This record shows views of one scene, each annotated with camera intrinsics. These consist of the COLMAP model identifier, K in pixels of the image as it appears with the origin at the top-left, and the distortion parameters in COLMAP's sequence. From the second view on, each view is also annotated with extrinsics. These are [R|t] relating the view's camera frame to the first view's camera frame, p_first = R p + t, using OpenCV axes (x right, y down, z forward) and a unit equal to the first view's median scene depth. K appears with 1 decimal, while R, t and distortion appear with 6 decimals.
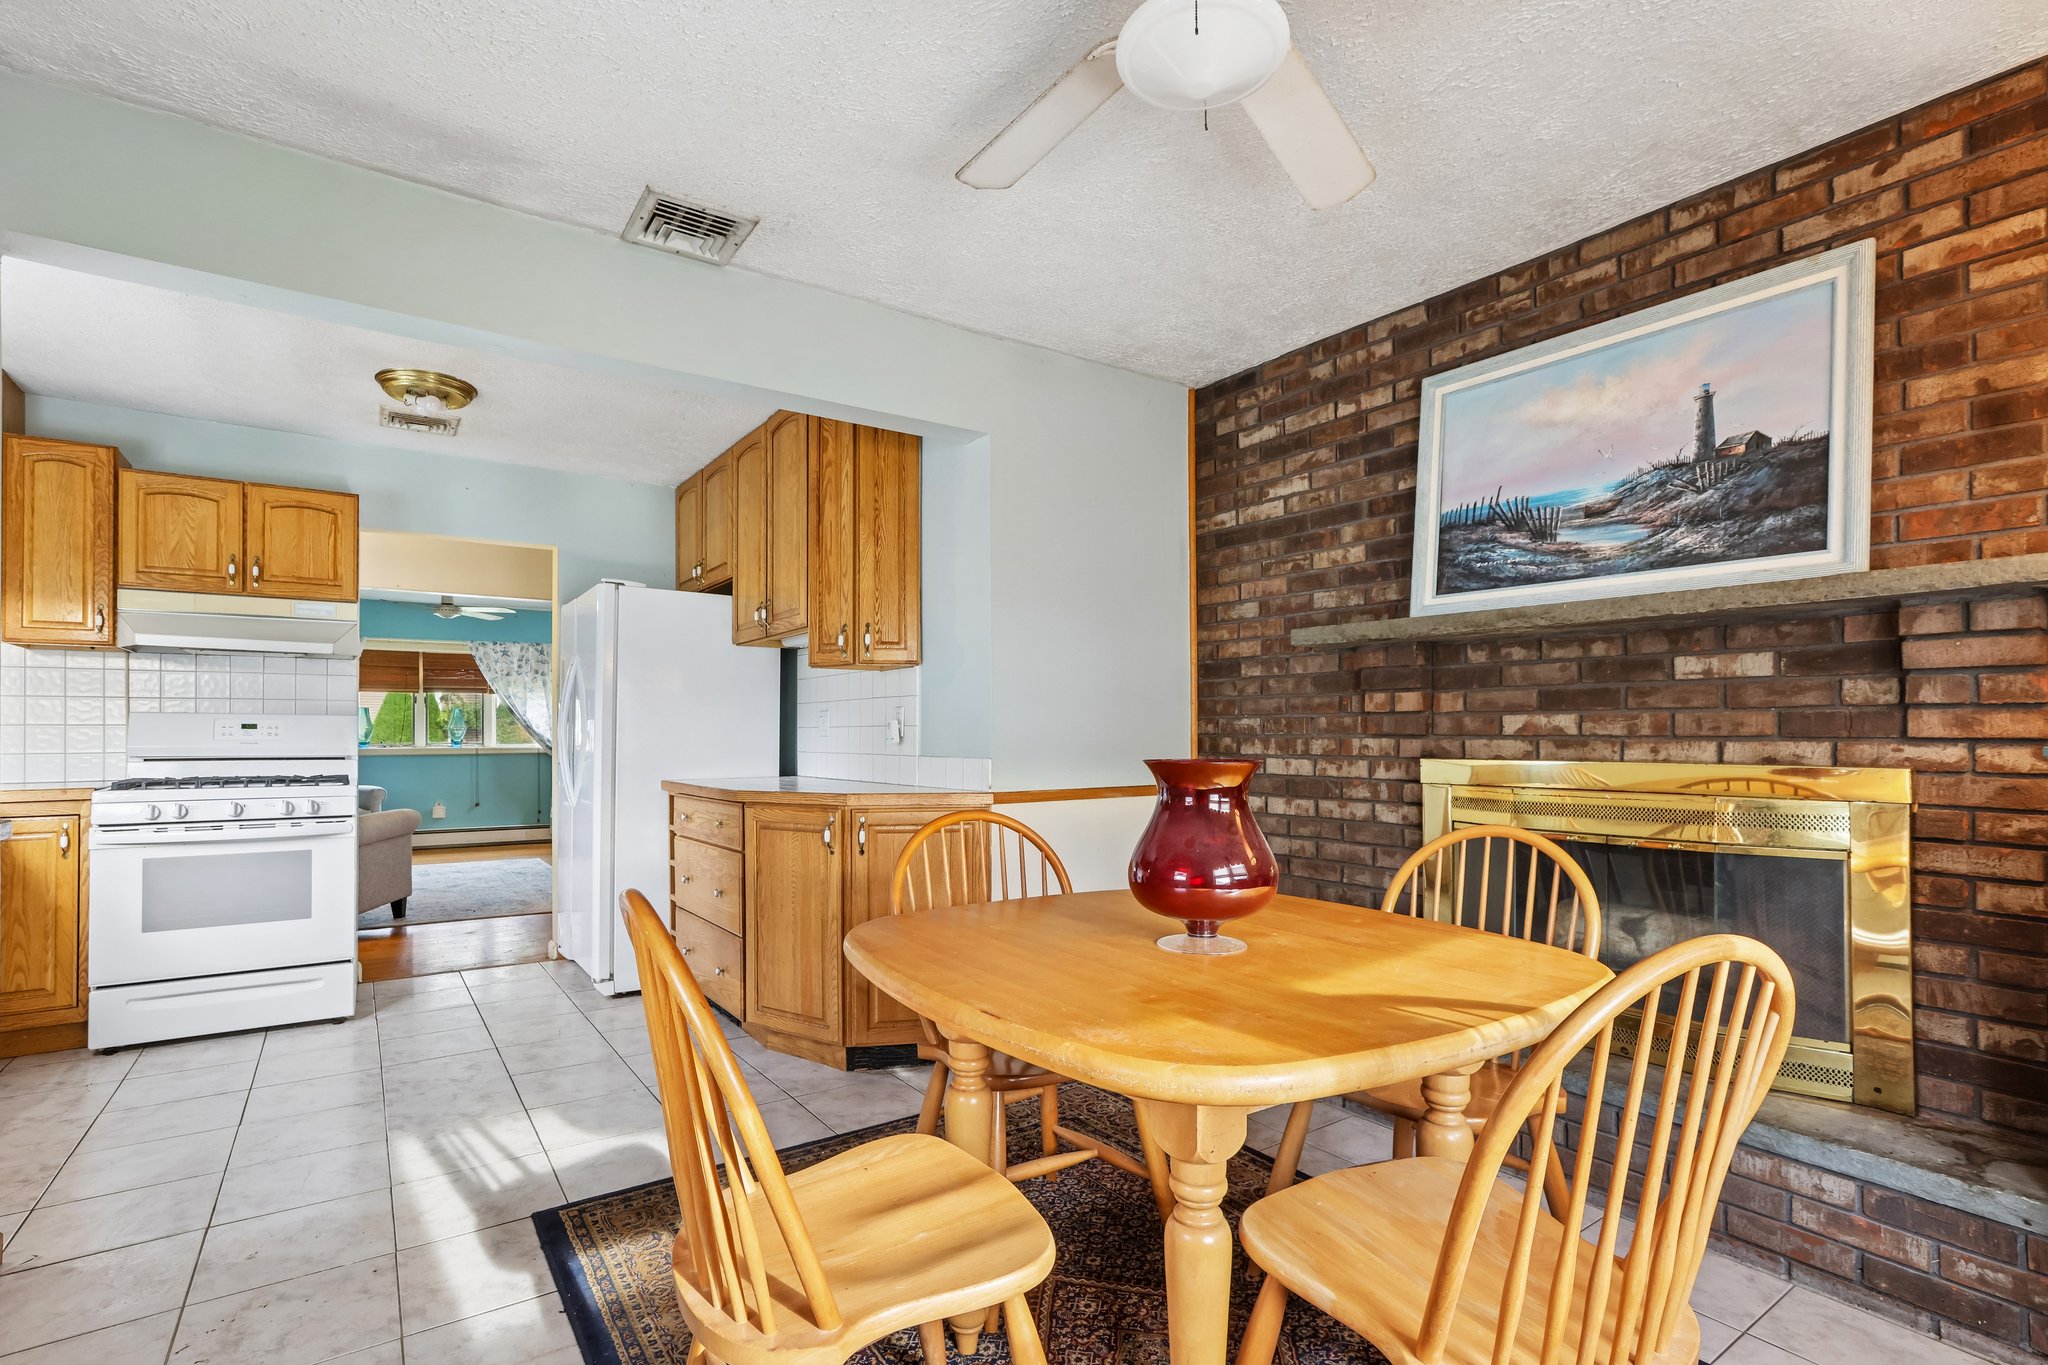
lens RADIAL K [[964.0, 0, 998.5], [0, 964.0, 717.3], [0, 0, 1]] dist [-0.033406, 0.018444]
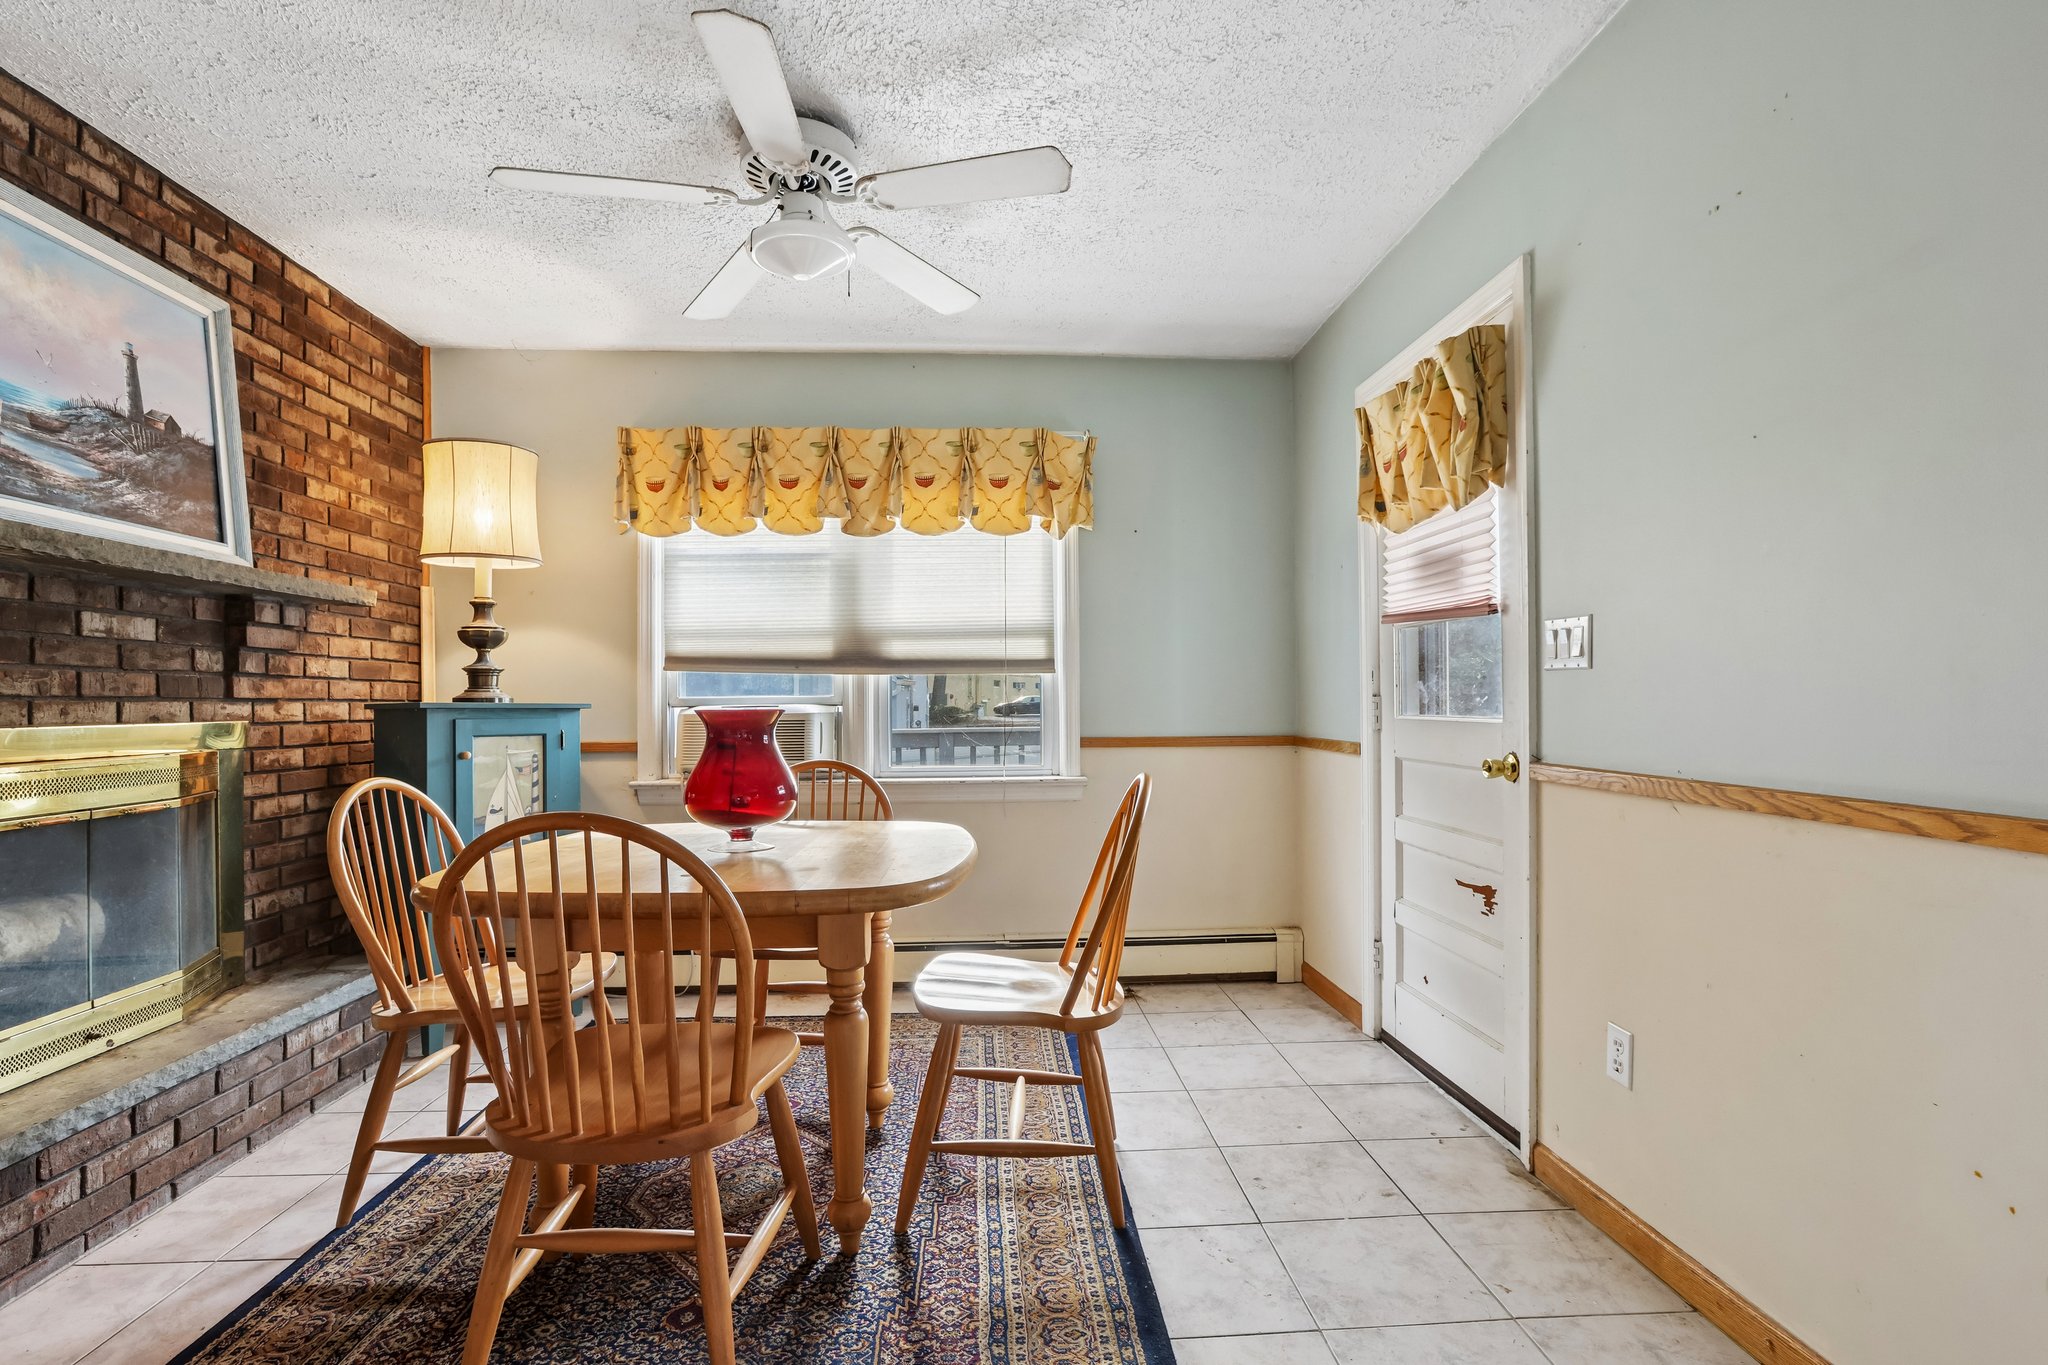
lens RADIAL K [[964.0, 0, 1019.7], [0, 964.0, 696.2], [0, 0, 1]] dist [-0.033406, 0.018444]
pose [[-0.853063, 0.008329, 0.521742, -0.526935], [-0.002770, 0.999786, -0.020490, 0.034412], [-0.521801, -0.018925, -0.852857, 1.254547]]
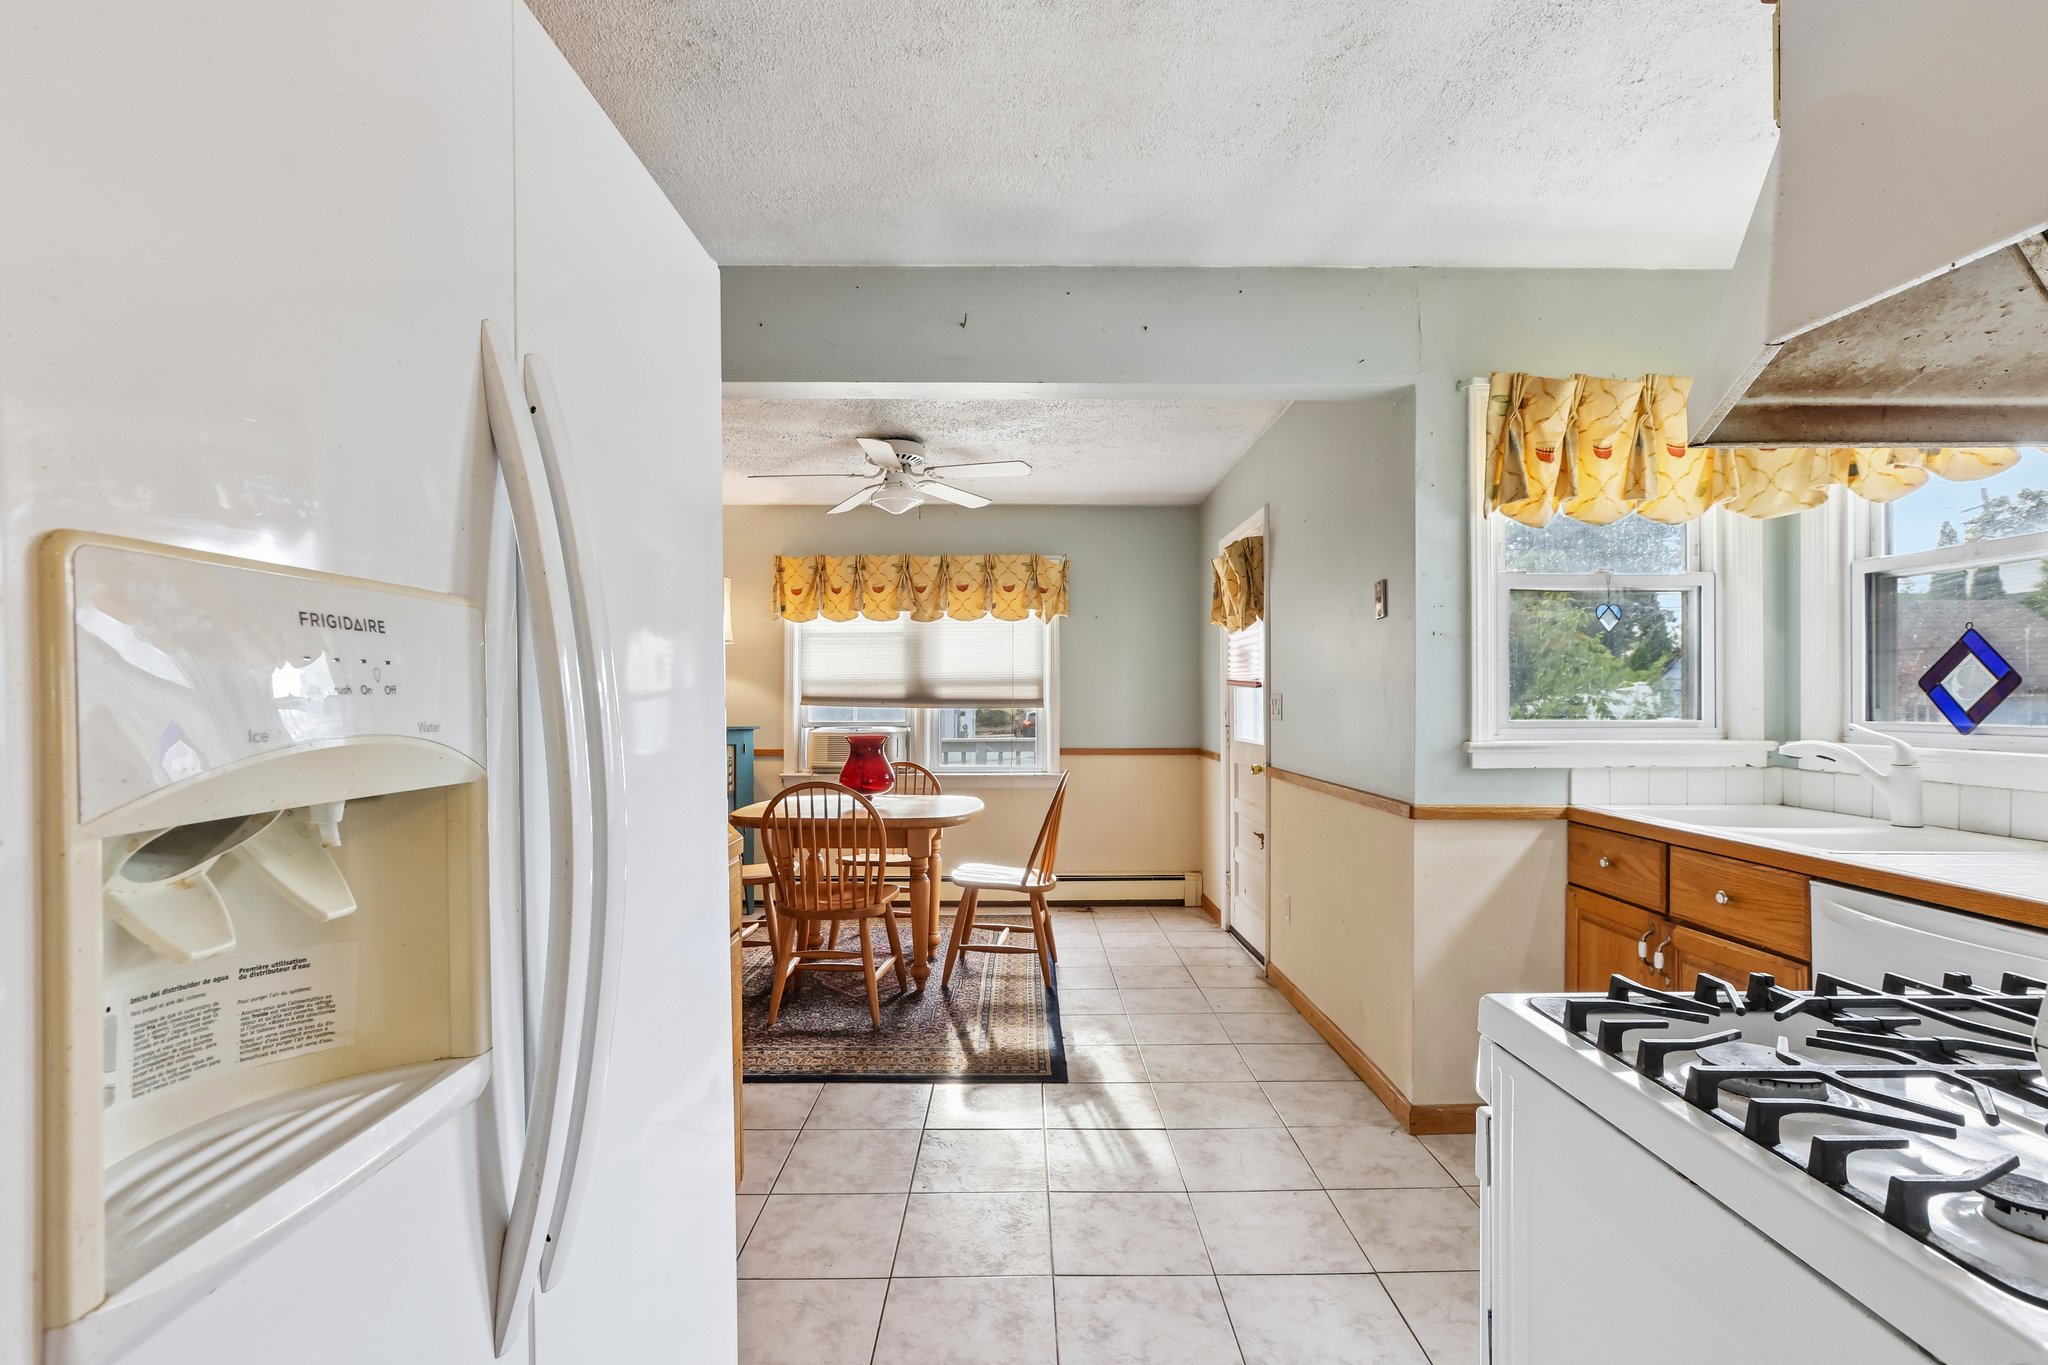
lens RADIAL K [[964.0, 0, 998.9], [0, 964.0, 695.2], [0, 0, 1]] dist [-0.033406, 0.018444]
pose [[-0.813884, 0.006911, 0.580986, -1.067385], [-0.008400, 0.999685, -0.023659, -0.005798], [-0.580966, -0.024136, -0.813570, 1.926395]]
